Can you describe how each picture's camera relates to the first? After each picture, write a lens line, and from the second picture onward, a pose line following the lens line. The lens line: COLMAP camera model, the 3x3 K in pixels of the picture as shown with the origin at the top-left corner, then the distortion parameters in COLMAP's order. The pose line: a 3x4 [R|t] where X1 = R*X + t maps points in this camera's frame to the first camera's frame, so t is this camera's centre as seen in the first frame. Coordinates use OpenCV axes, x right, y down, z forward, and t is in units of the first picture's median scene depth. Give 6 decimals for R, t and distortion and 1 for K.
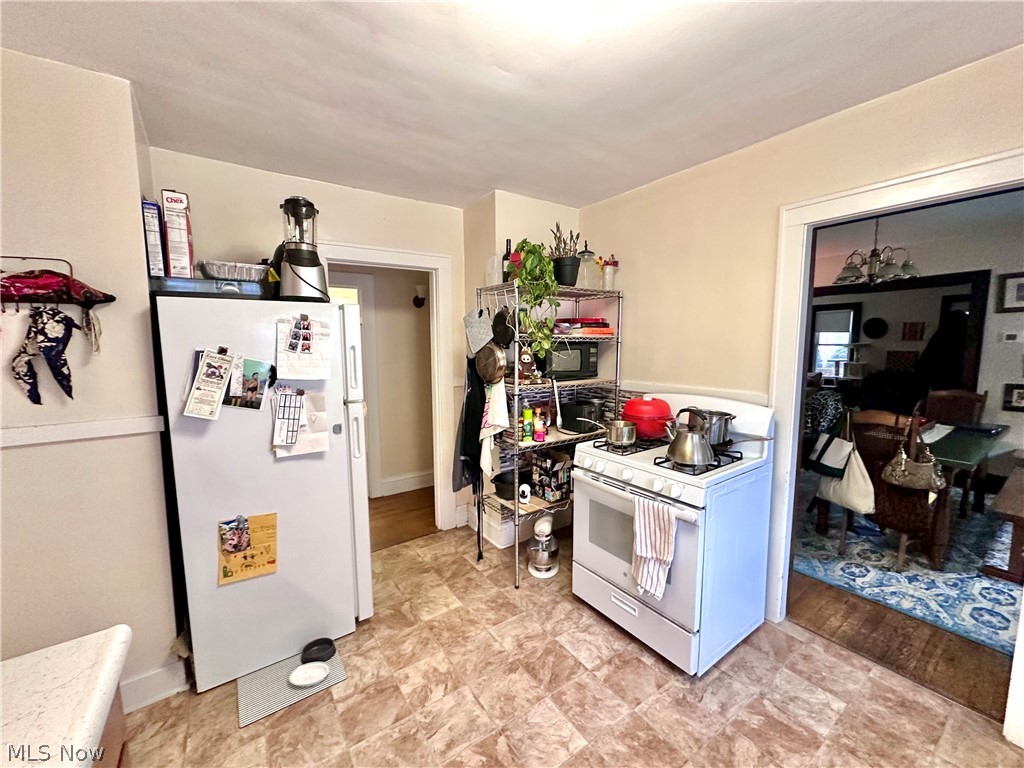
lens RADIAL K [[404.8, 0, 517.0], [0, 404.8, 381.2], [0, 0, 1]] dist [0.000489, -0.000740]
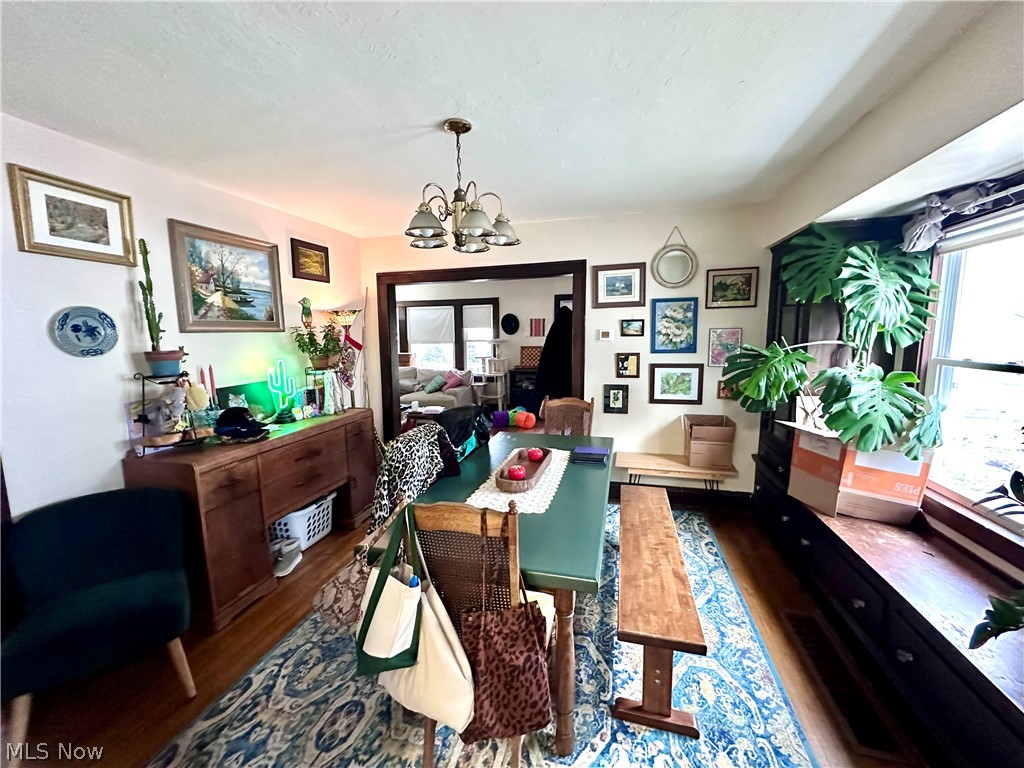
lens RADIAL K [[404.8, 0, 511.6], [0, 404.8, 384.1], [0, 0, 1]] dist [0.000489, -0.000740]
pose [[0.771143, -0.084776, 0.630993, 0.271896], [0.071413, 0.996358, 0.046589, -0.032077], [-0.632644, 0.009135, 0.774389, 0.246801]]
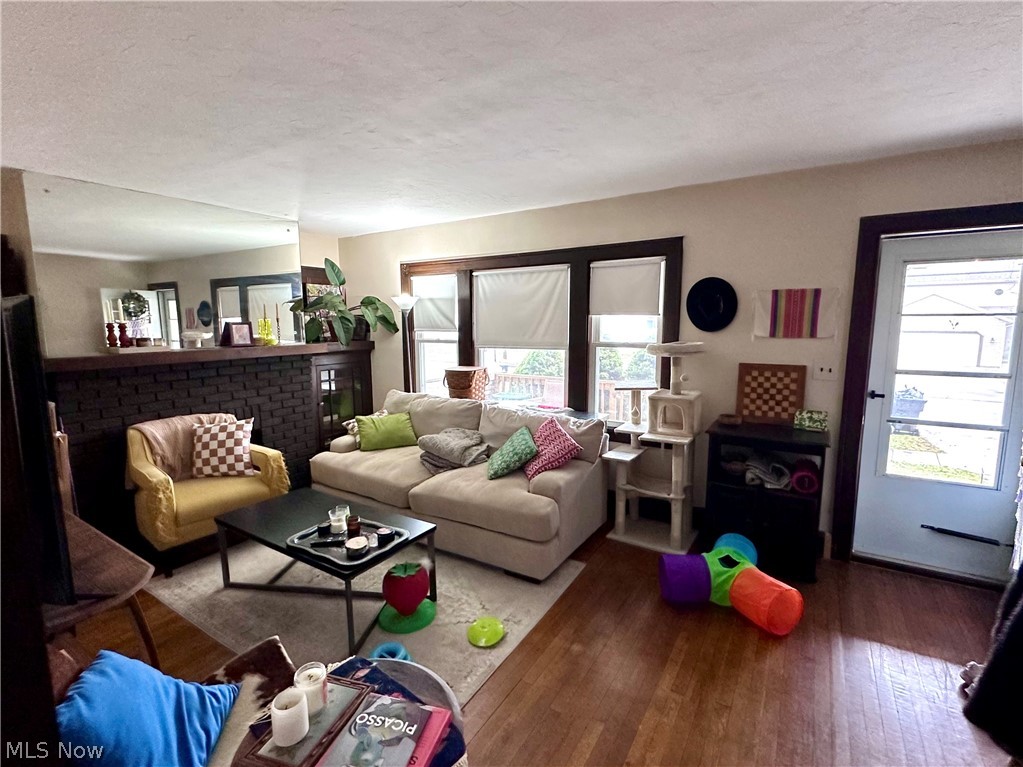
lens RADIAL K [[472.4, 0, 511.2], [0, 472.4, 384.3], [0, 0, 1]] dist [0.001559, 0.000062]
pose [[0.927222, -0.049858, 0.371179, 0.617839], [0.039794, 0.998604, 0.034729, -0.089983], [-0.372392, -0.017431, 0.927912, 0.751187]]
